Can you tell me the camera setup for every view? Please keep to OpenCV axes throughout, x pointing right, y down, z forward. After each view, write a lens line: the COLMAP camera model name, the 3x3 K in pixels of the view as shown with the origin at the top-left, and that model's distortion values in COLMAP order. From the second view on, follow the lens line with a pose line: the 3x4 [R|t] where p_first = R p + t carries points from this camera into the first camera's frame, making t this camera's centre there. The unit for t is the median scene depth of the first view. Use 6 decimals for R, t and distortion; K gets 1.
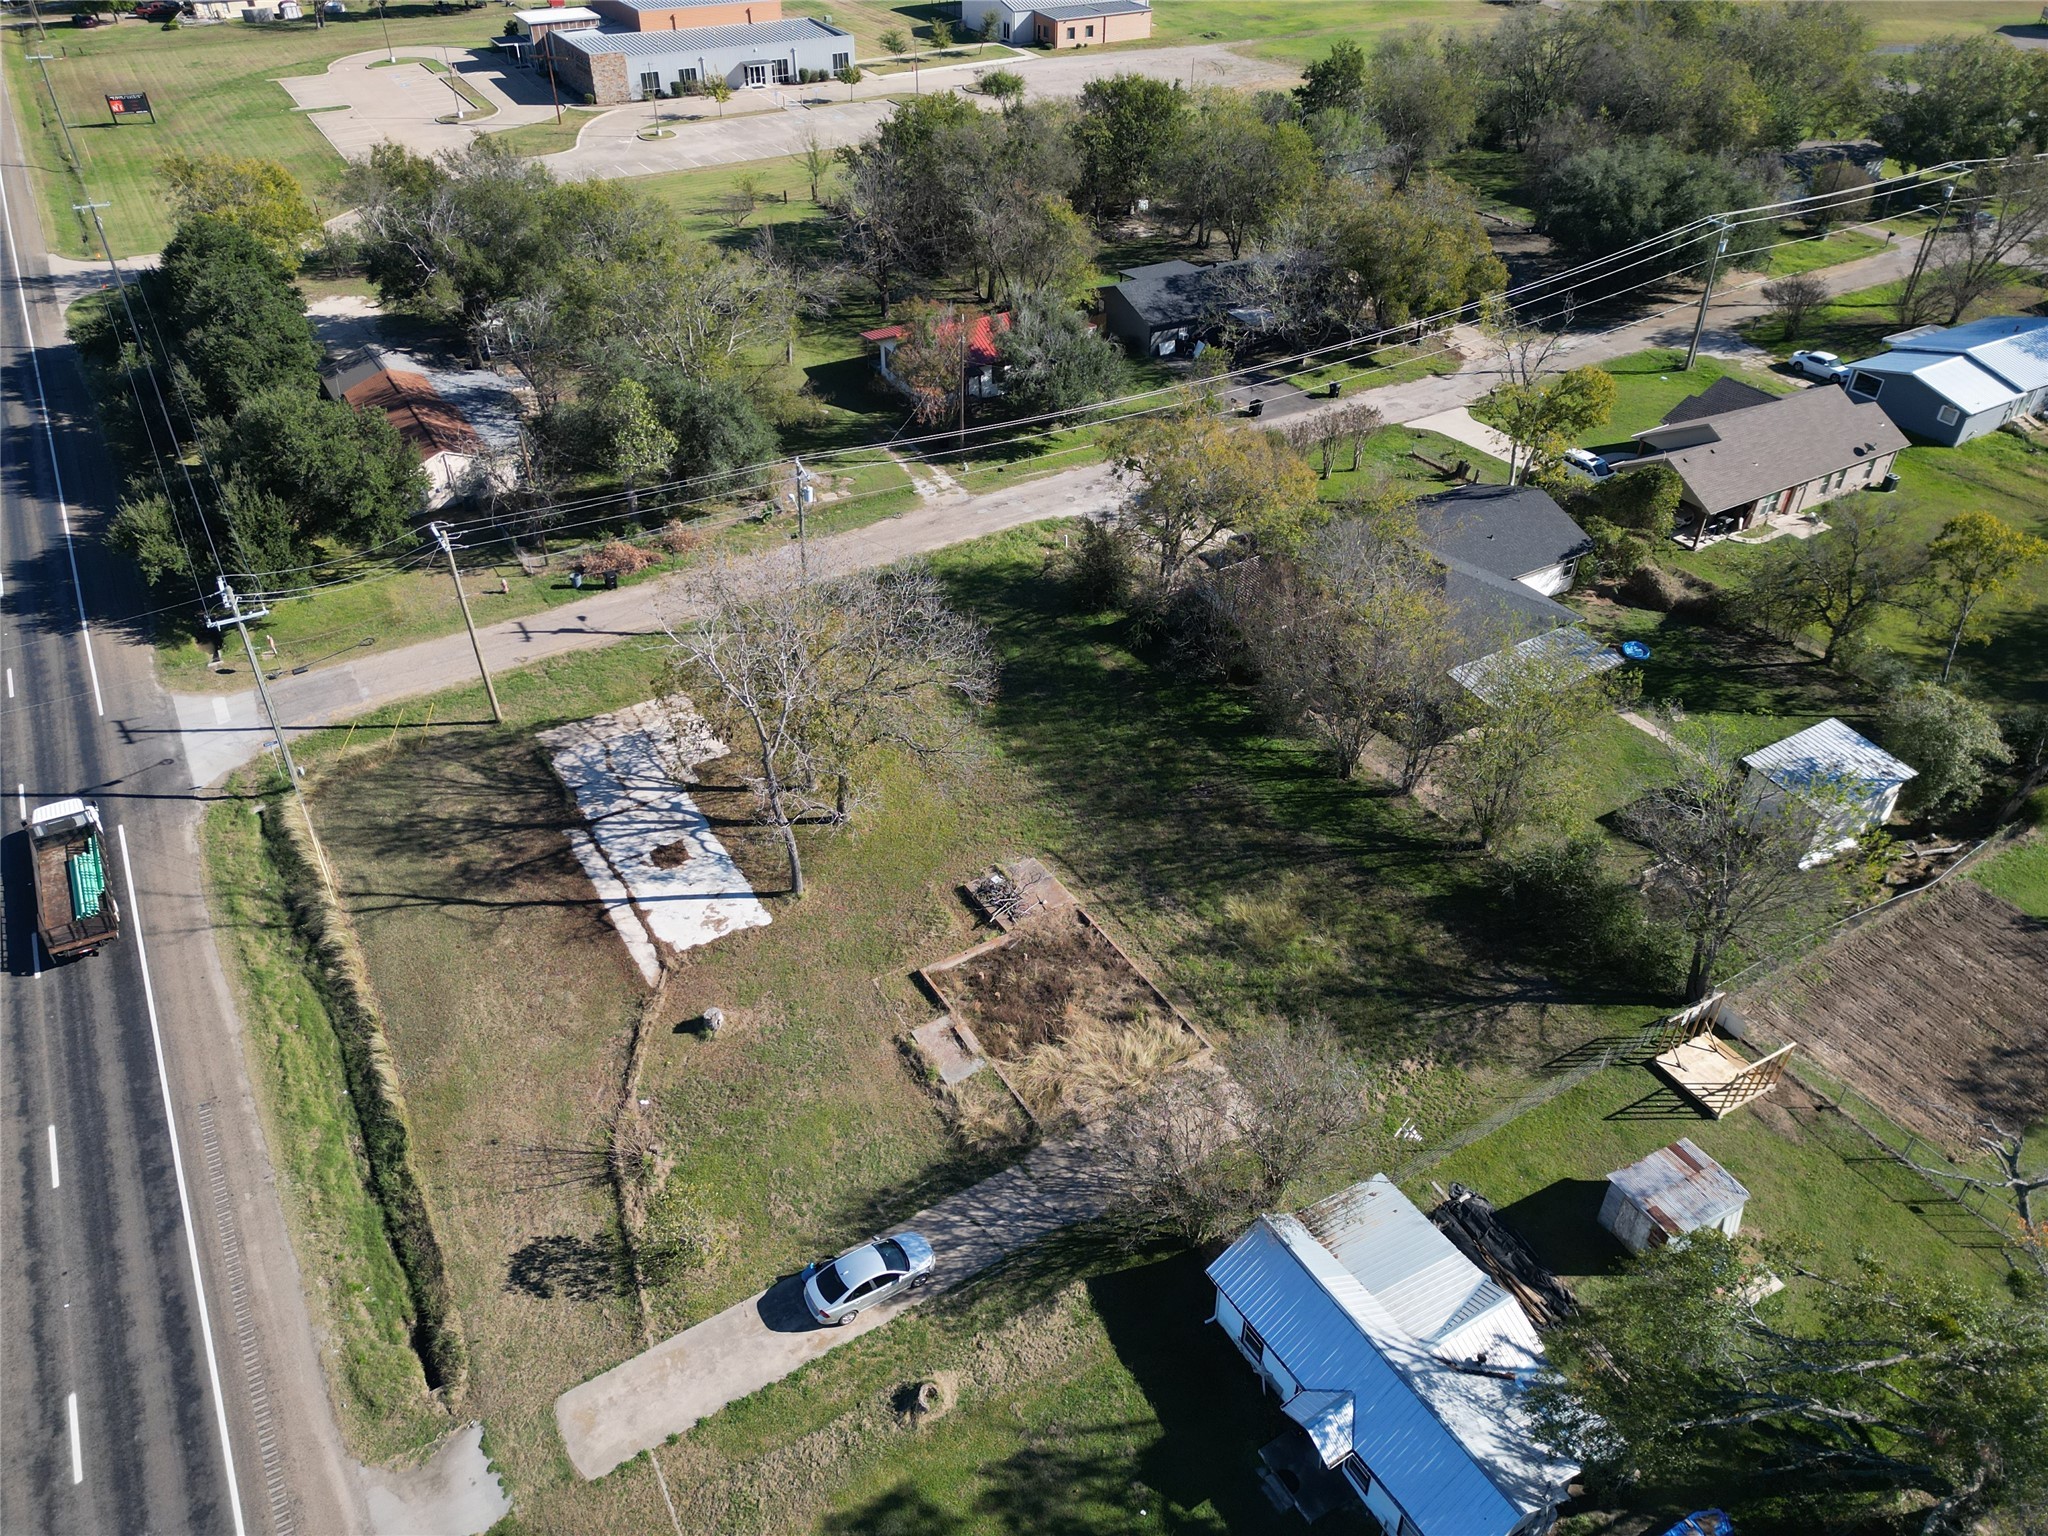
lens RADIAL K [[1443.7, 0, 1019.4], [0, 1443.7, 746.5], [0, 0, 1]] dist [0.083828, -0.078817]
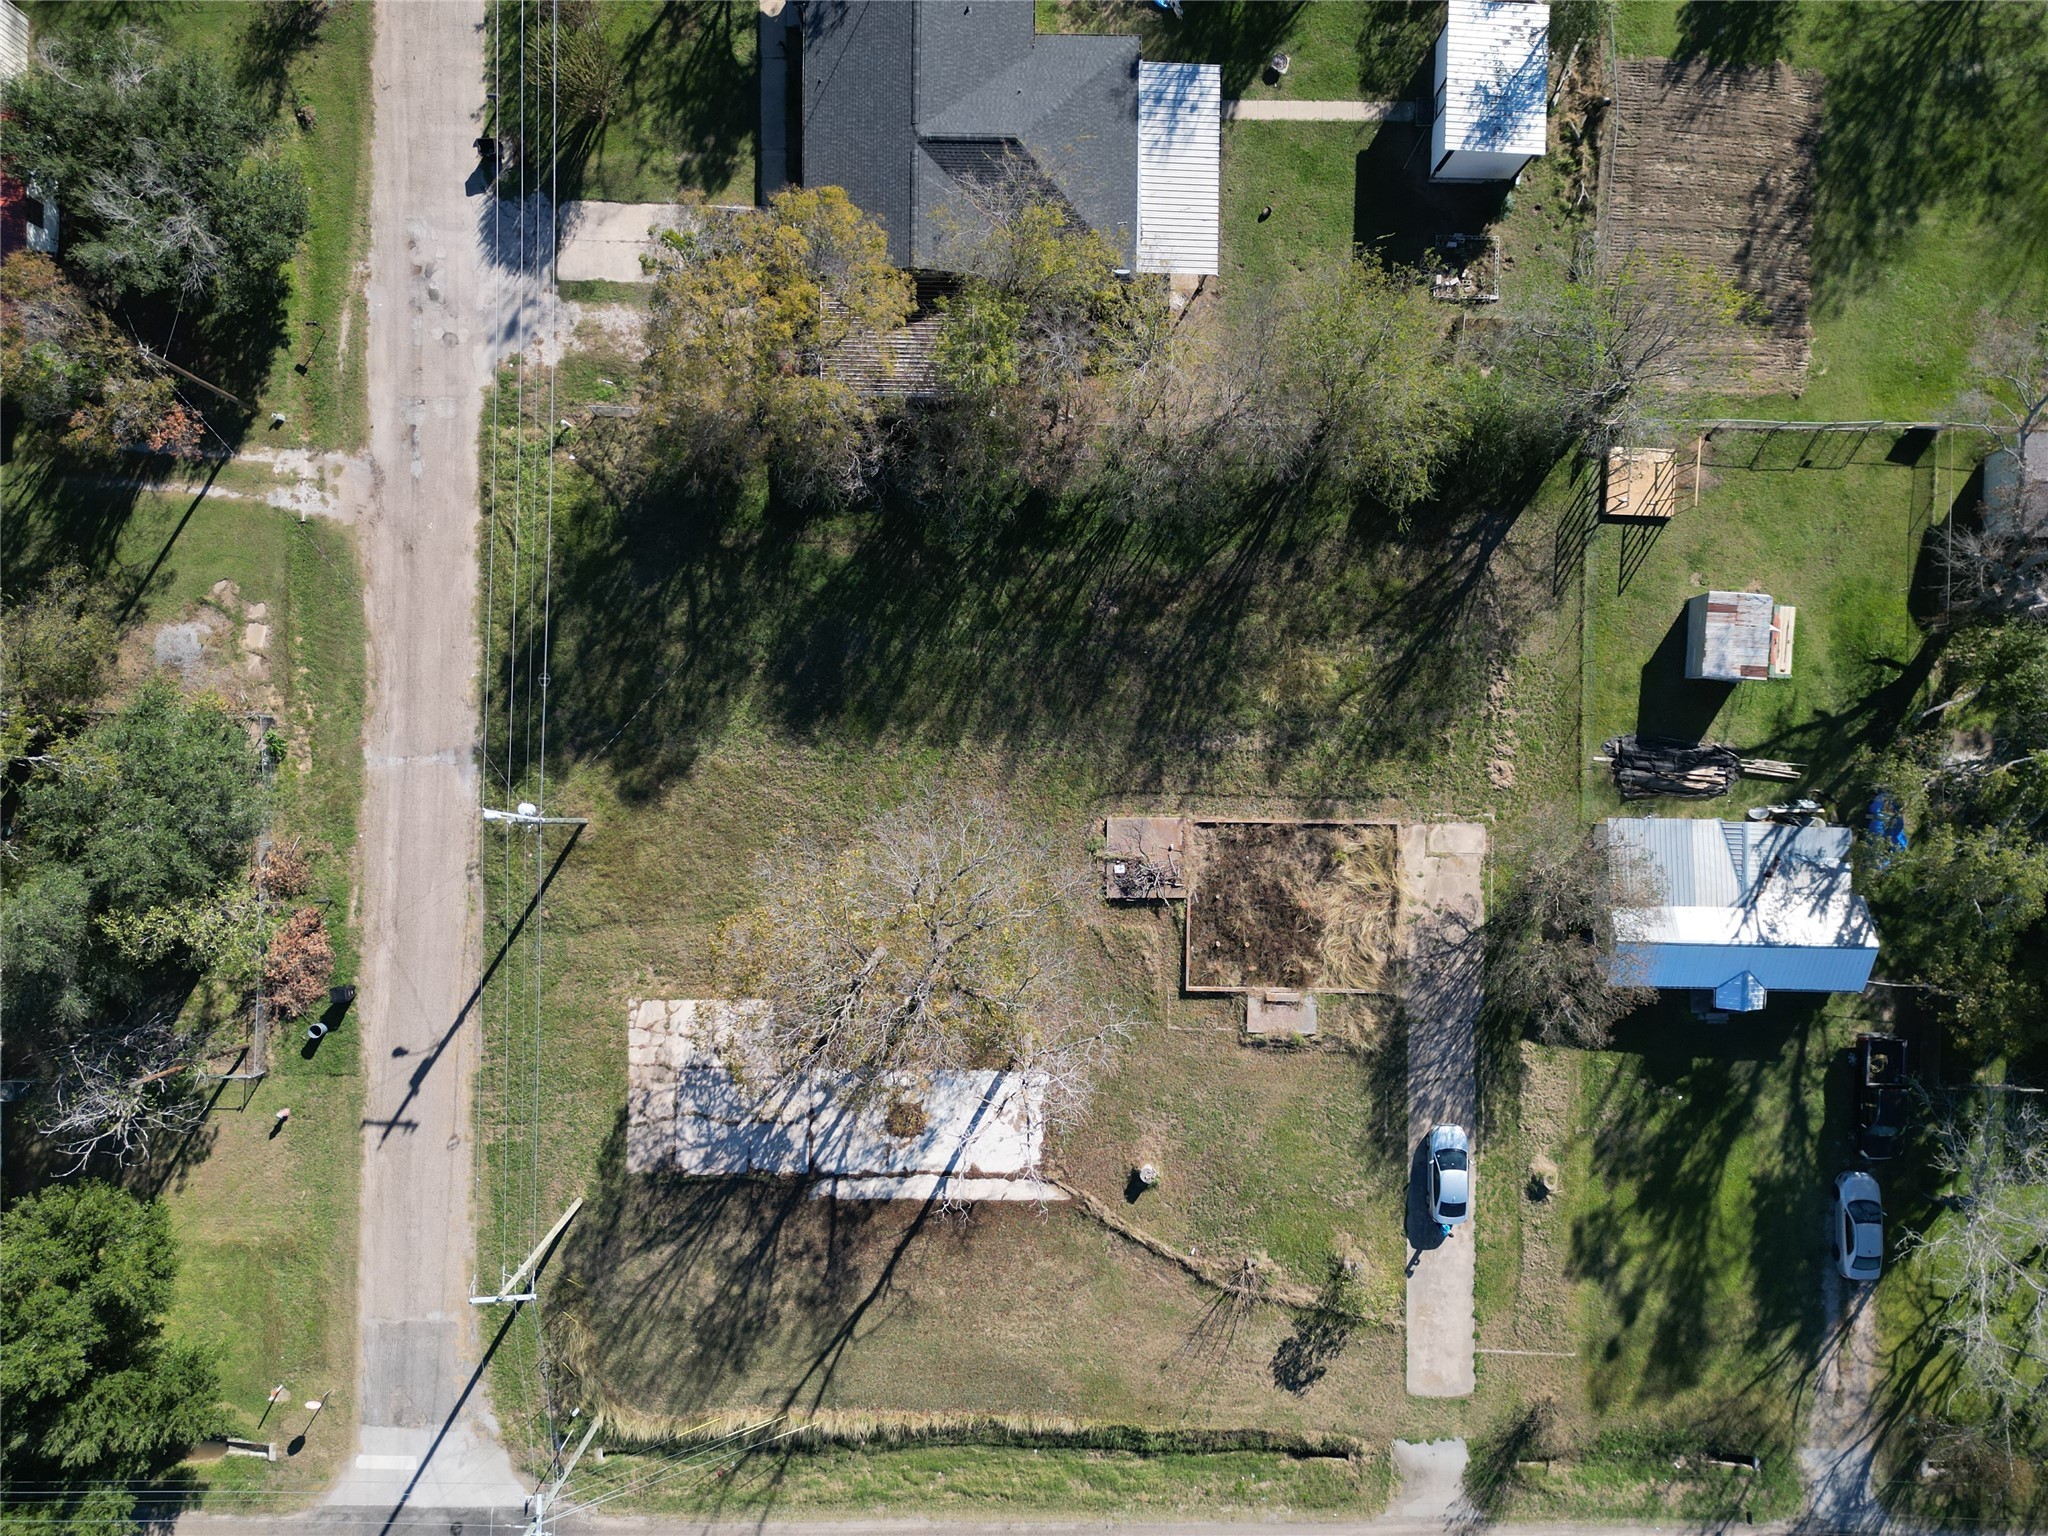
lens RADIAL K [[1443.7, 0, 1019.4], [0, 1443.7, 746.5], [0, 0, 1]] dist [0.083828, -0.078817]
pose [[0.527913, -0.849299, -0.000552, 0.020566], [0.494885, 0.307086, 0.812888, -0.793662], [-0.690215, -0.429407, 0.582420, 0.480190]]
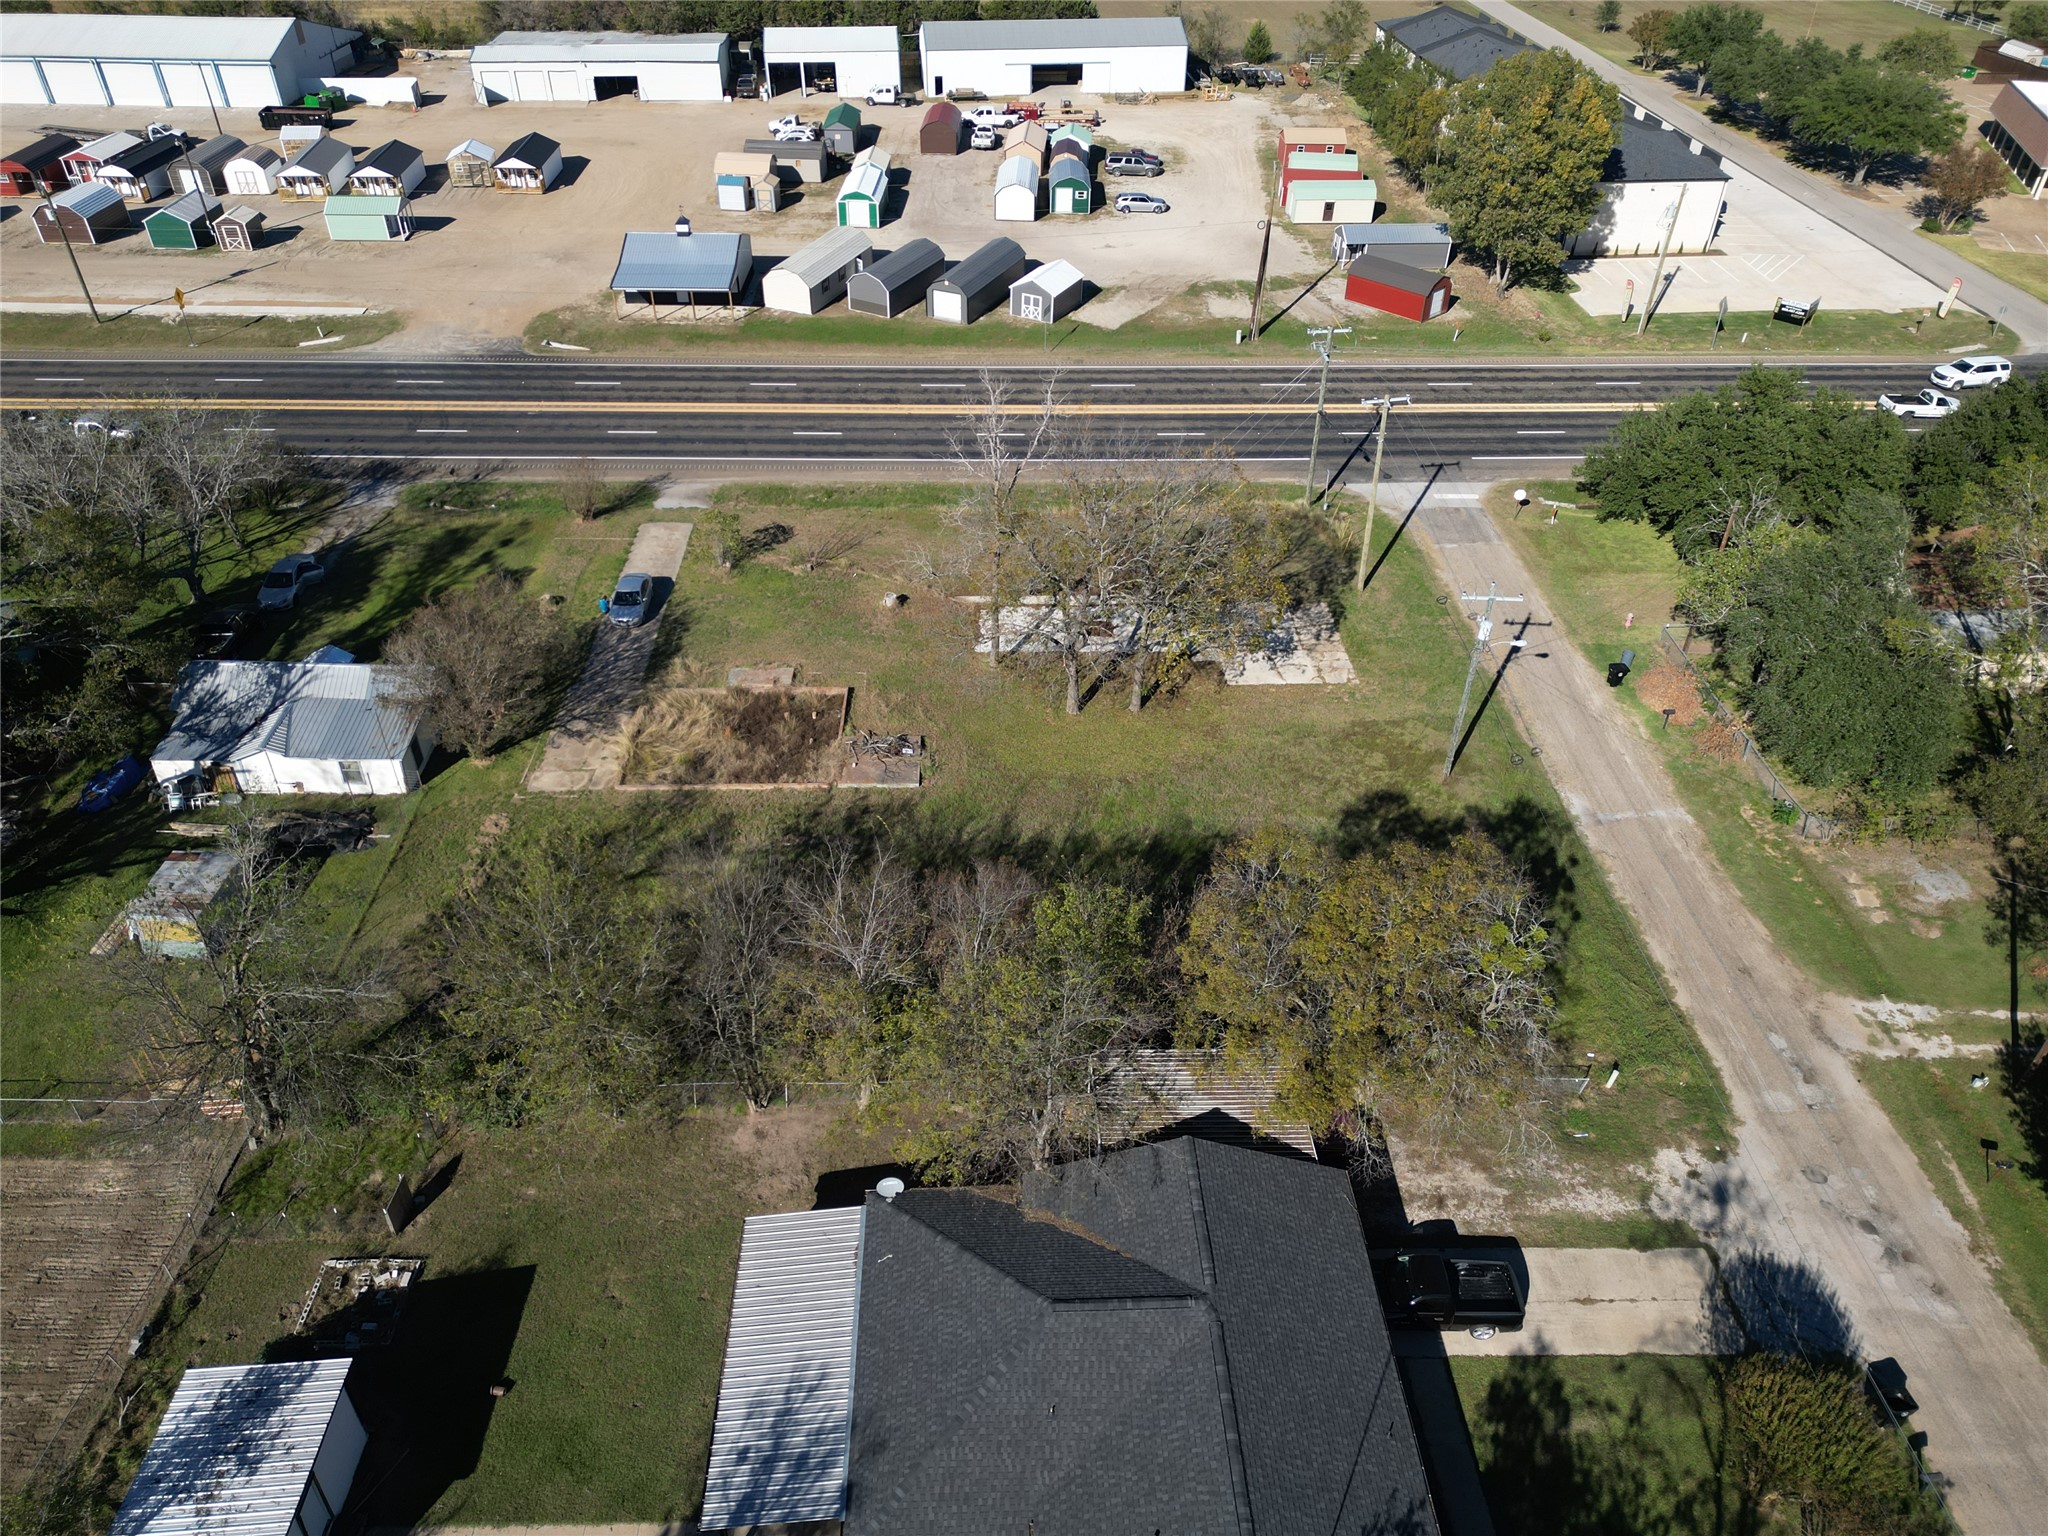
lens RADIAL K [[1443.7, 0, 1019.4], [0, 1443.7, 746.5], [0, 0, 1]] dist [0.083828, -0.078817]
pose [[-0.491646, 0.503881, -0.710203, 0.665708], [-0.521453, 0.482823, 0.703540, -0.667392], [0.697402, 0.716230, 0.025372, 1.011782]]
